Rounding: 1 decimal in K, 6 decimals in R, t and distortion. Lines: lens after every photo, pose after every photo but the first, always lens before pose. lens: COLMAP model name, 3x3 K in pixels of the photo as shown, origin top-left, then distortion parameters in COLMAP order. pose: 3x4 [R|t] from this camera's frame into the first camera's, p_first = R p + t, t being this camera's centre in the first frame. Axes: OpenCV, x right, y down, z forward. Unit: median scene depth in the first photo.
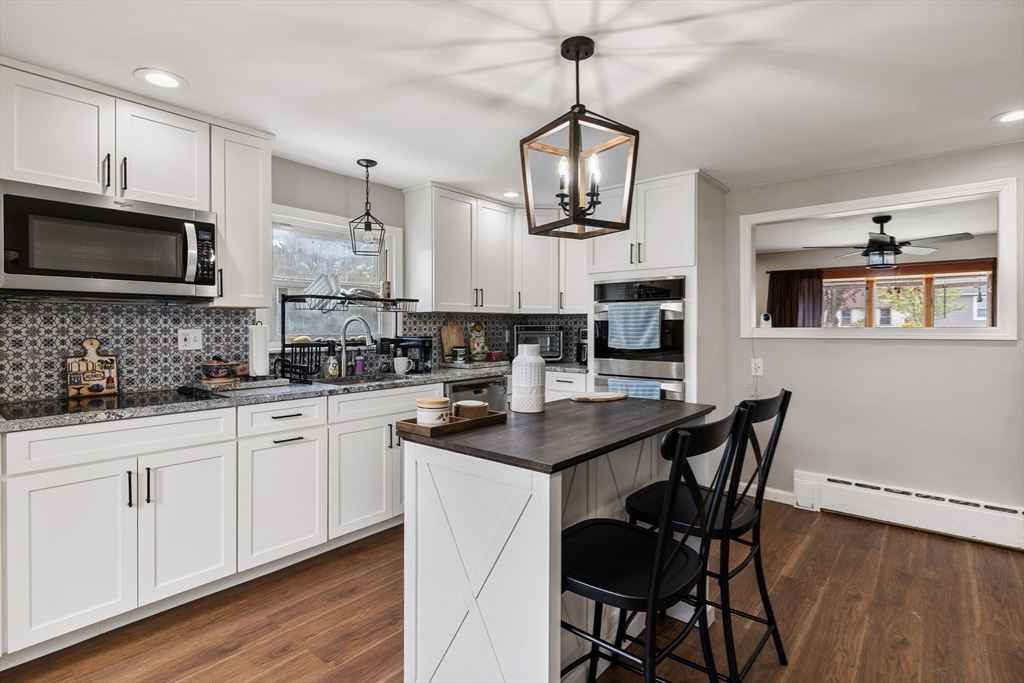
lens RADIAL K [[505.8, 0, 508.4], [0, 505.8, 329.4], [0, 0, 1]] dist [0.000649, -0.000062]
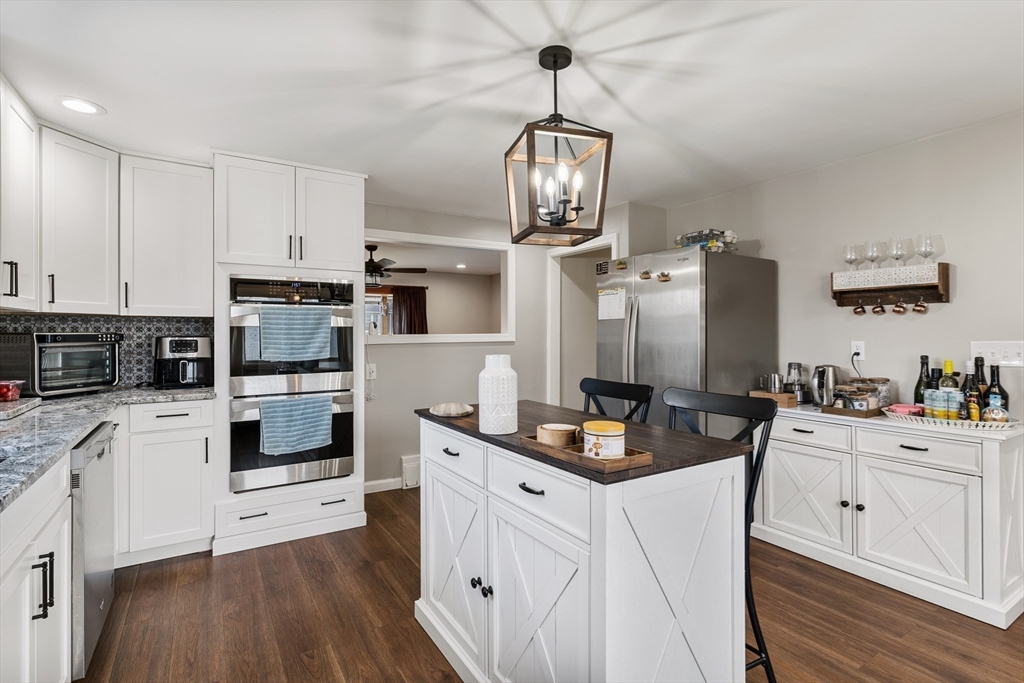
lens RADIAL K [[491.7, 0, 512.8], [0, 491.7, 331.9], [0, 0, 1]] dist [0.002451, -0.000091]
pose [[0.304211, 0.001247, 0.952604, -0.546498], [0.009064, 0.999950, -0.004204, -0.003392], [-0.952562, 0.009914, 0.304184, 0.521424]]
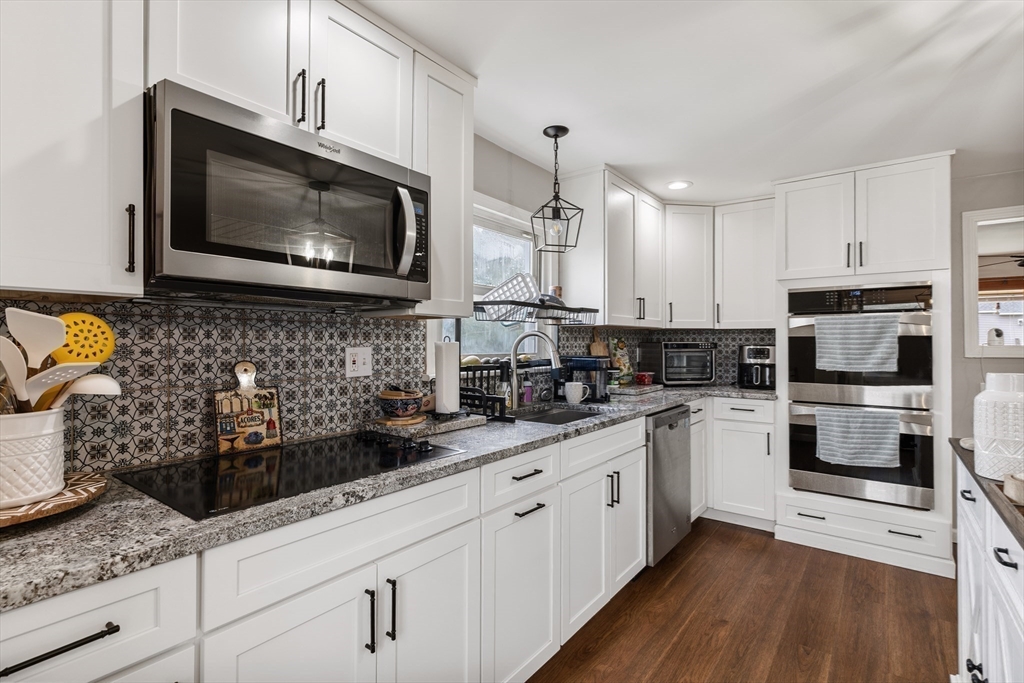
lens RADIAL K [[490.5, 0, 512.3], [0, 490.5, 338.2], [0, 0, 1]] dist [0.001613, 0.000514]
pose [[0.998681, 0.001789, 0.051322, -0.445018], [-0.000996, 0.999880, -0.015465, -0.002537], [-0.051343, 0.015393, 0.998562, 0.302310]]
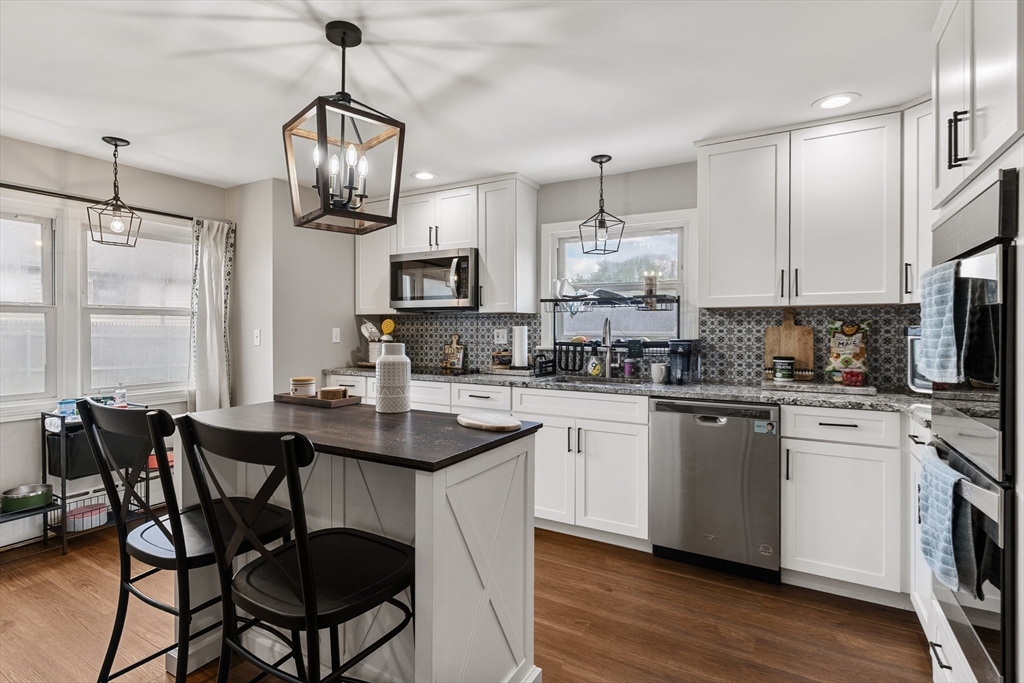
lens RADIAL K [[503.2, 0, 497.5], [0, 503.2, 333.3], [0, 0, 1]] dist [0.000660, 0.000084]
pose [[0.163054, 0.009007, -0.986576, 0.747602], [-0.008431, 0.999935, 0.007735, 0.000119], [0.986581, 0.007056, 0.163119, 0.752515]]
